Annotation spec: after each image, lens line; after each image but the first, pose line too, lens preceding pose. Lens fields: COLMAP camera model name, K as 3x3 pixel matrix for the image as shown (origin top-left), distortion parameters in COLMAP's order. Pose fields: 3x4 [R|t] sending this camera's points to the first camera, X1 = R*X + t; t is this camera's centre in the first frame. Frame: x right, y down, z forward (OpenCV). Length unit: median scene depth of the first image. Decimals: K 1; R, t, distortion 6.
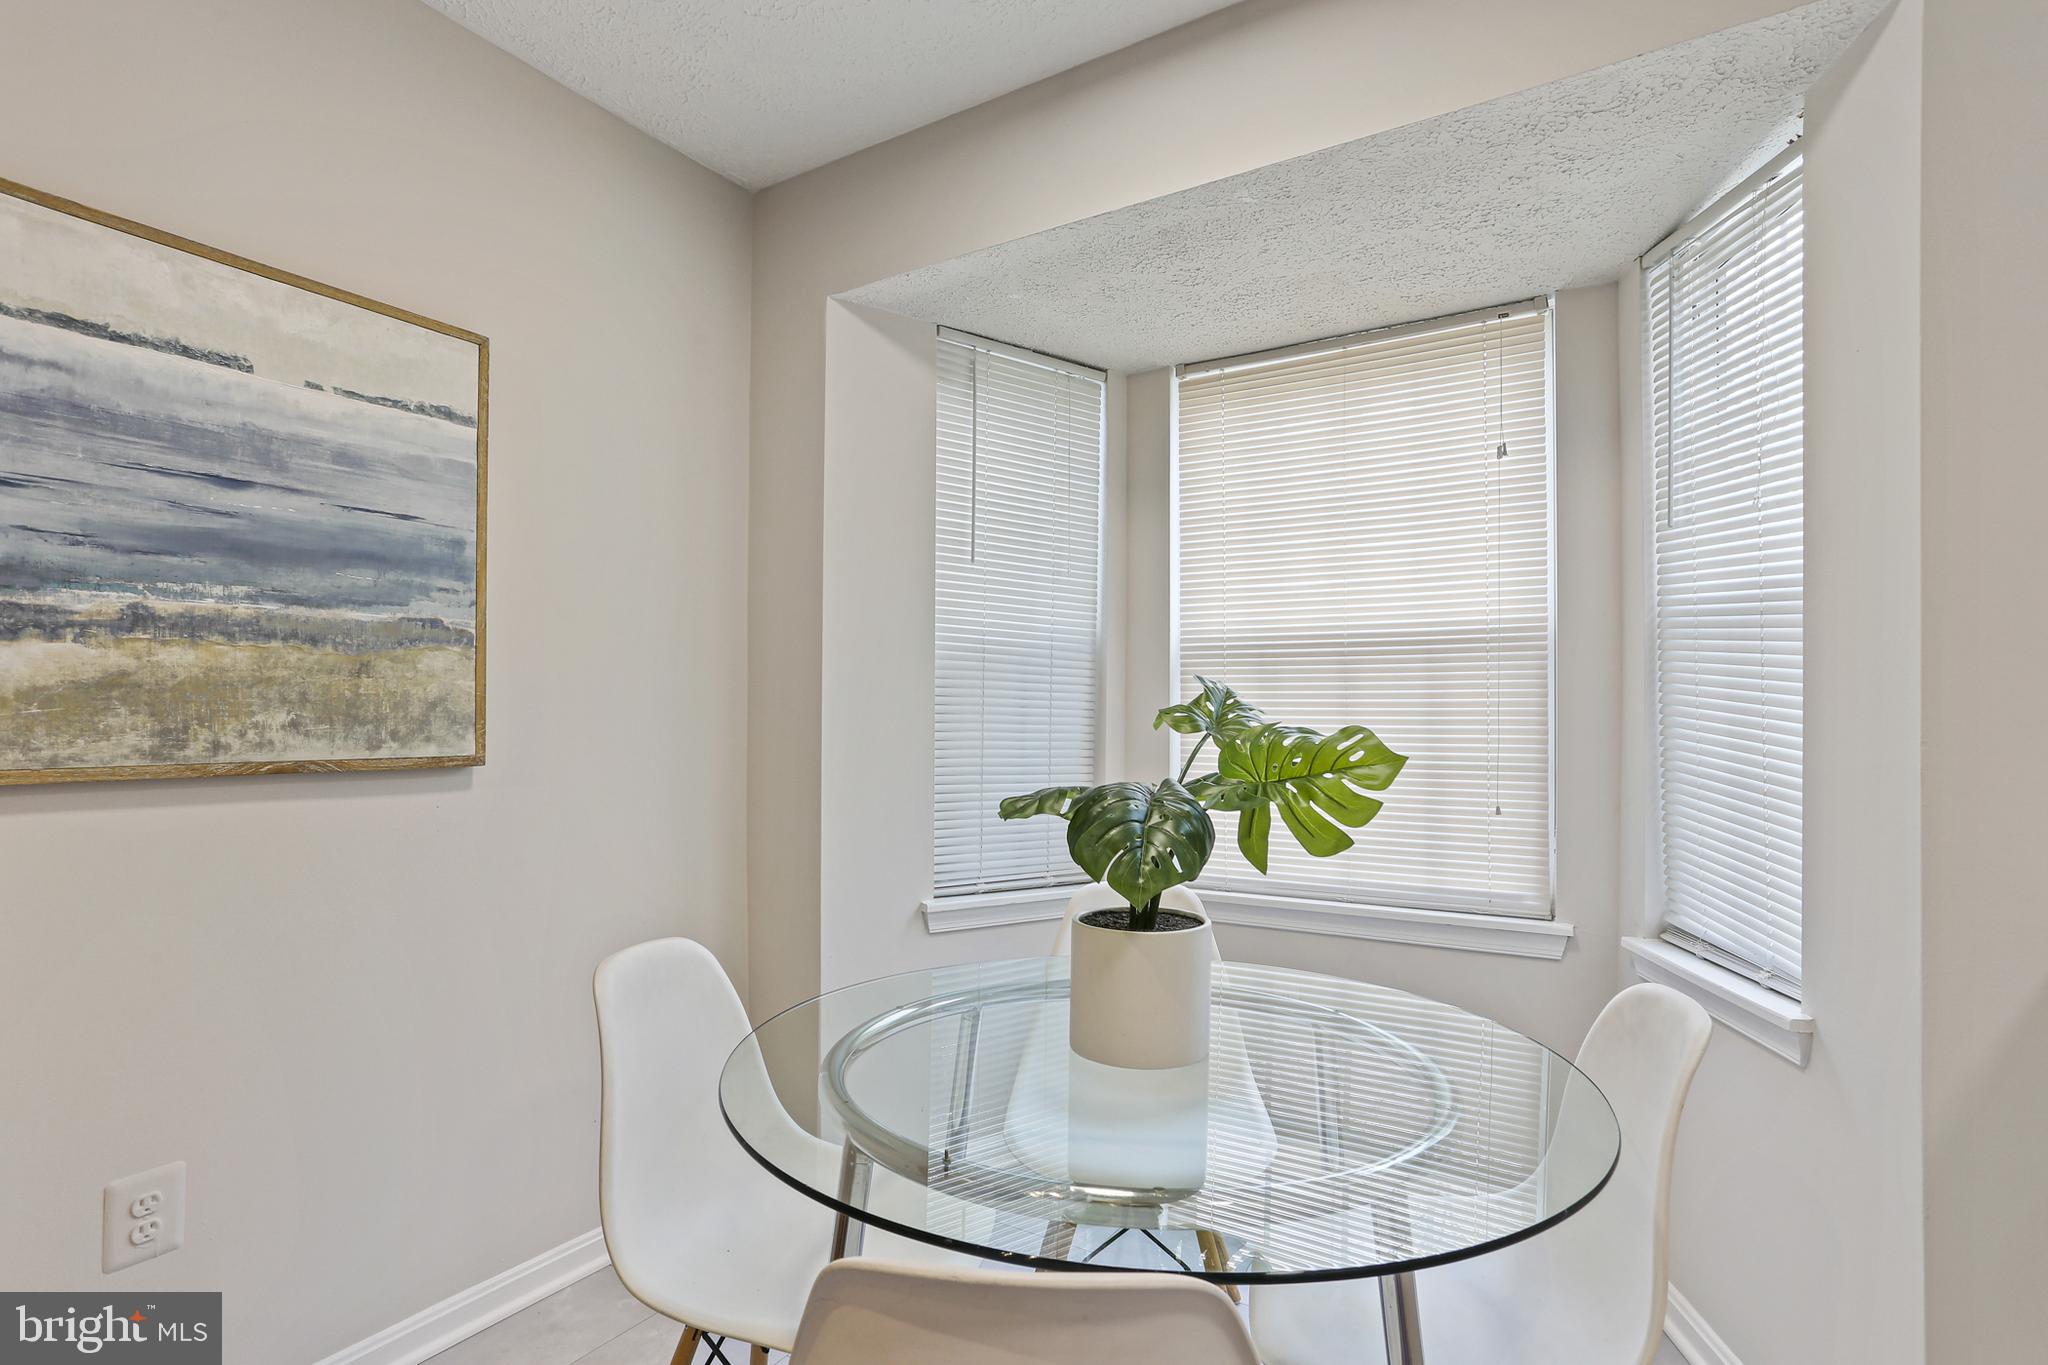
lens RADIAL K [[1008.2, 0, 1023.7], [0, 1008.2, 719.2], [0, 0, 1]] dist [-0.043937, 0.016734]
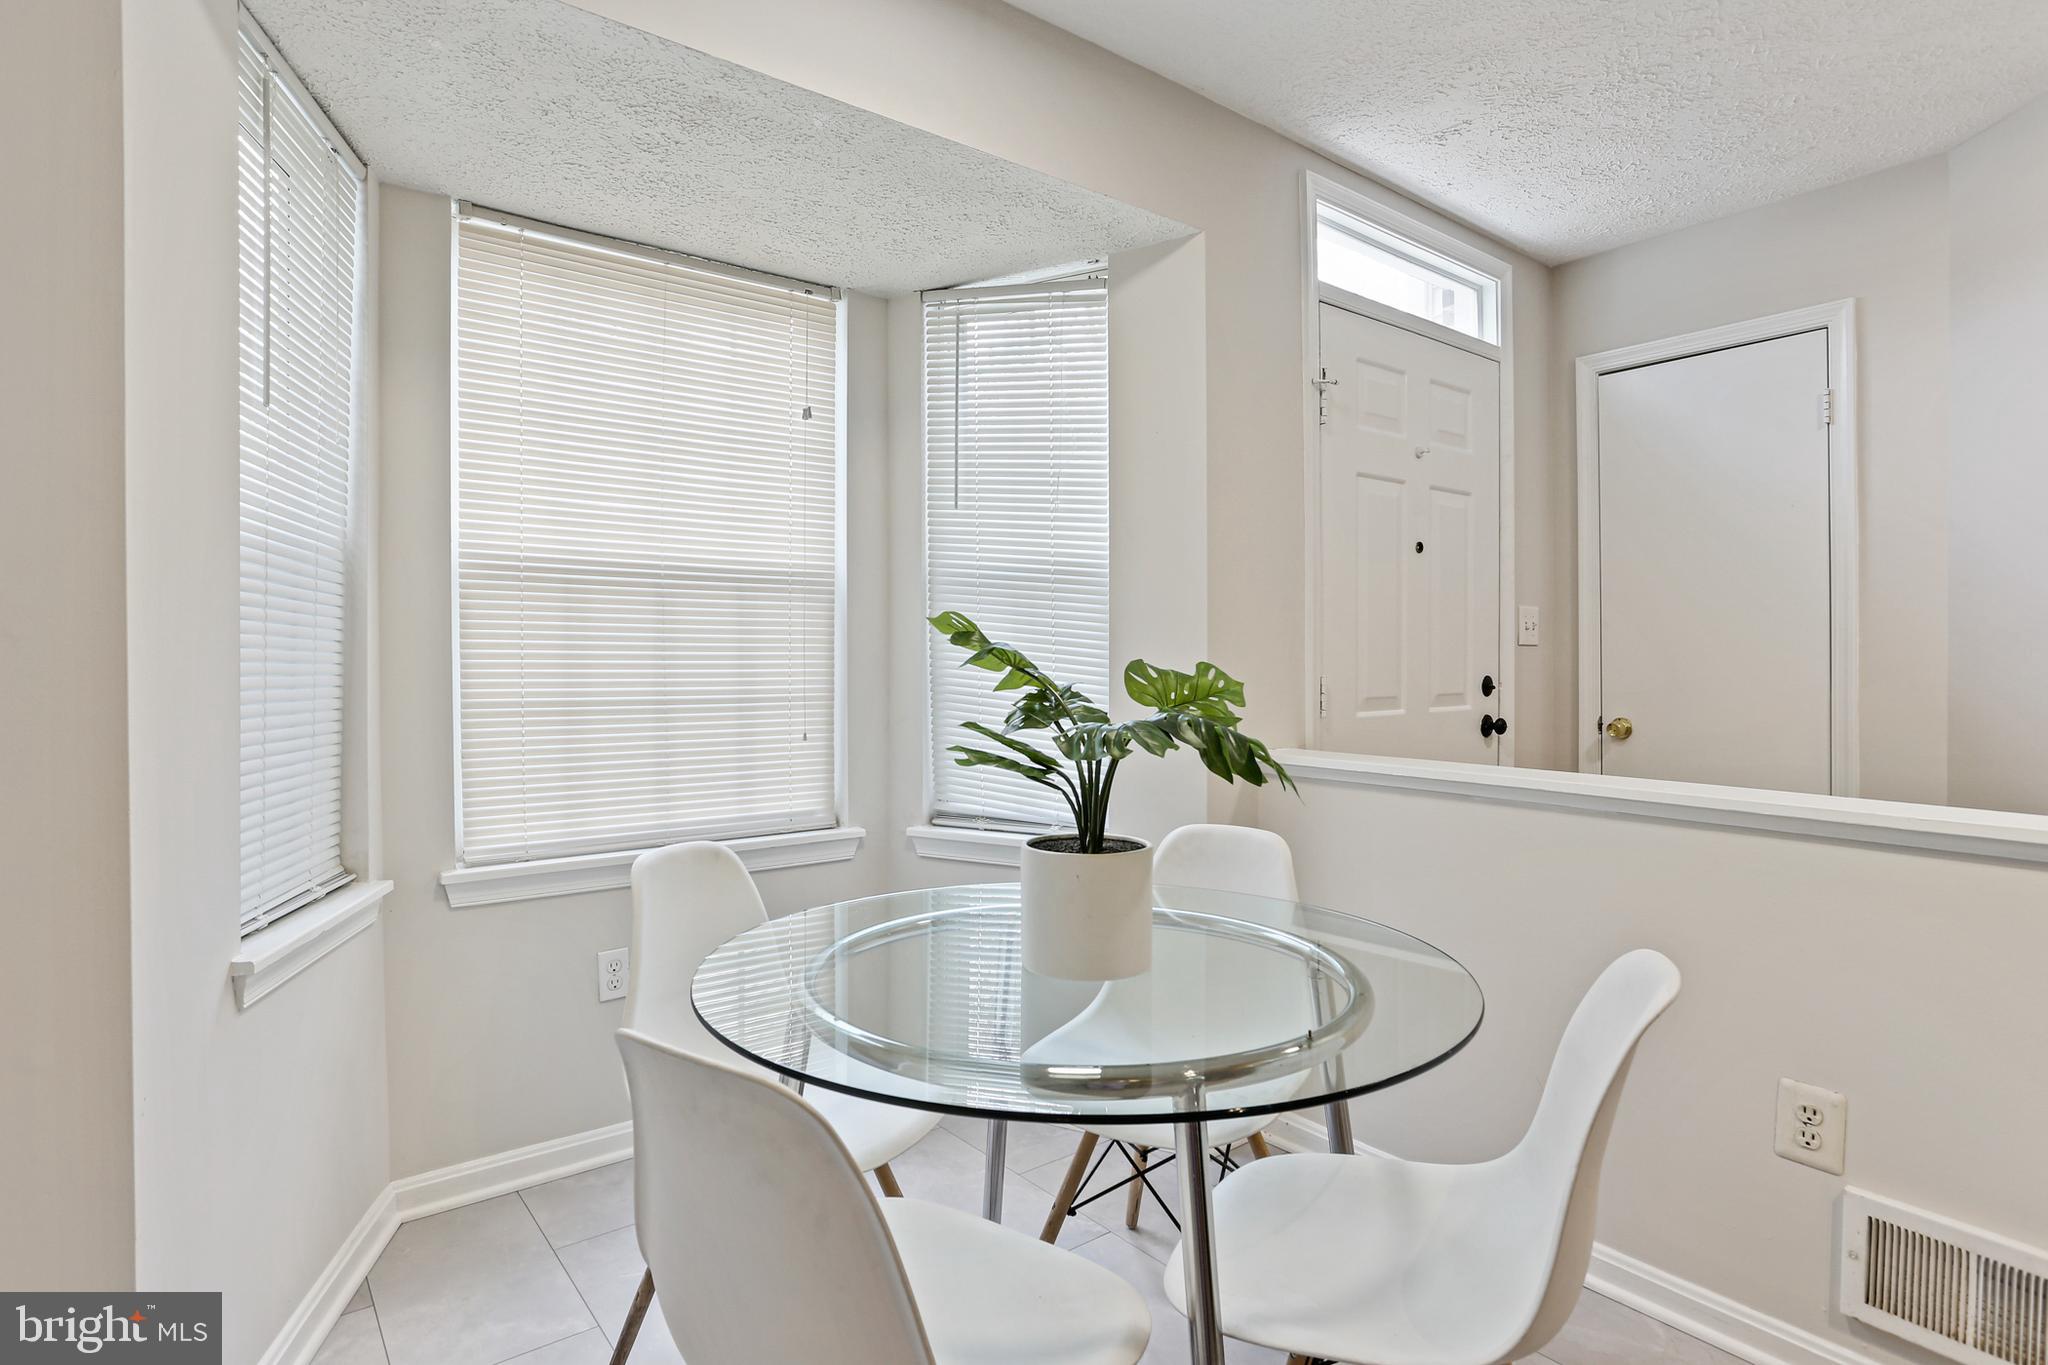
lens RADIAL K [[1088.7, 0, 987.2], [0, 1088.7, 648.7], [0, 0, 1]] dist [0.013642, 0.000967]
pose [[0.355459, 0.003372, 0.934686, -0.587790], [0.003230, 0.999983, -0.004836, 0.000388], [-0.934686, 0.004739, 0.355442, 0.379835]]
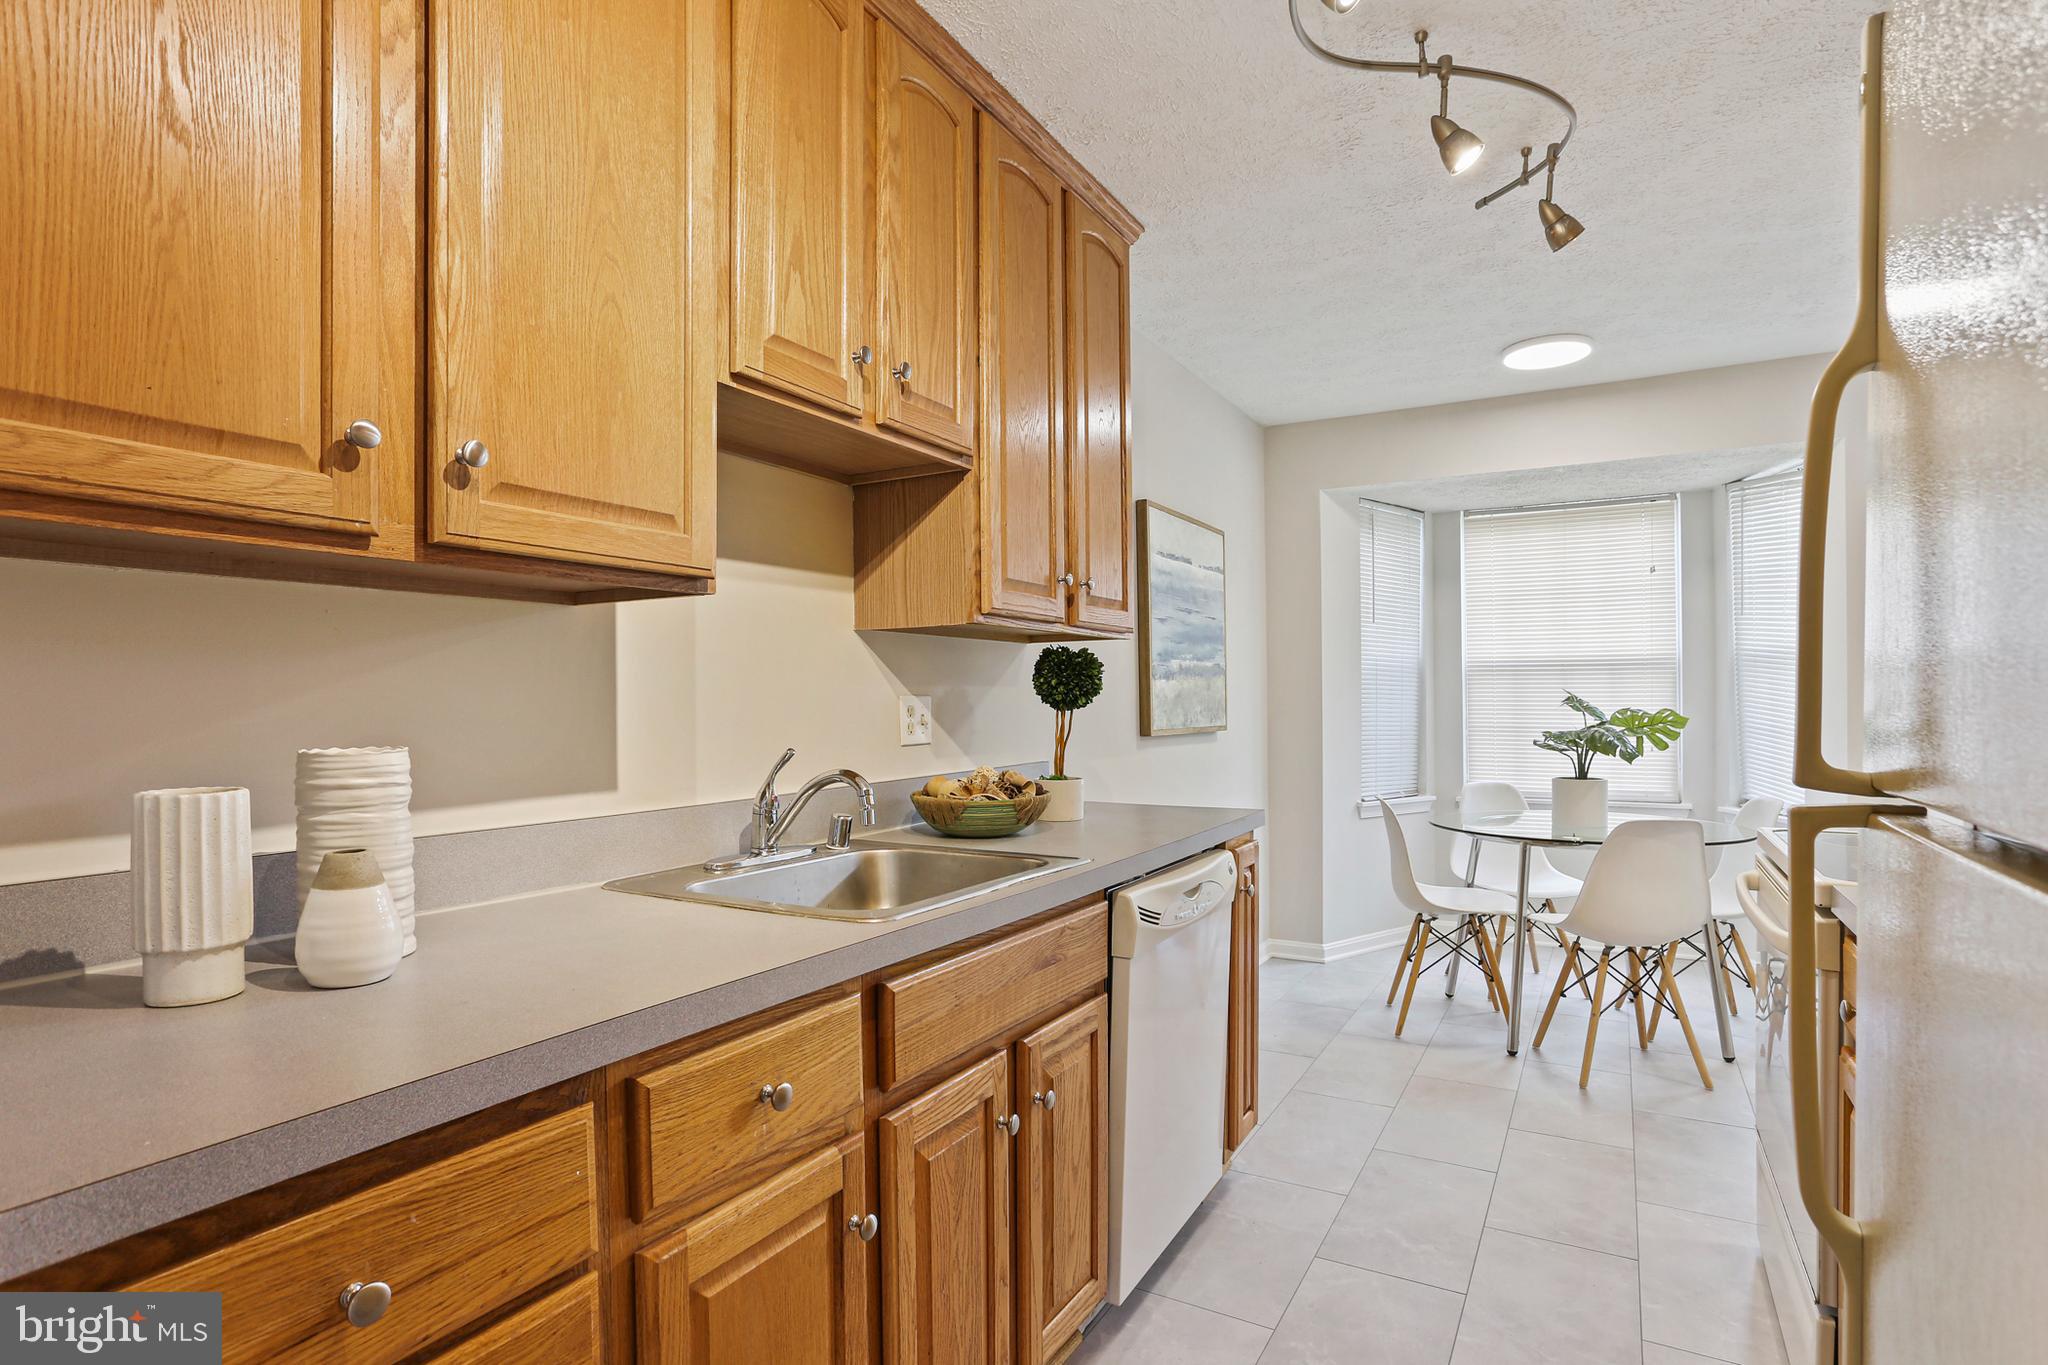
lens RADIAL K [[1045.8, 0, 1025.9], [0, 1045.8, 704.0], [0, 0, 1]] dist [-0.040130, 0.008580]
pose [[0.998991, -0.010702, 0.043616, -0.871256], [0.010741, 0.999942, -0.000661, -0.011050], [-0.043607, 0.001129, 0.999048, -1.013259]]
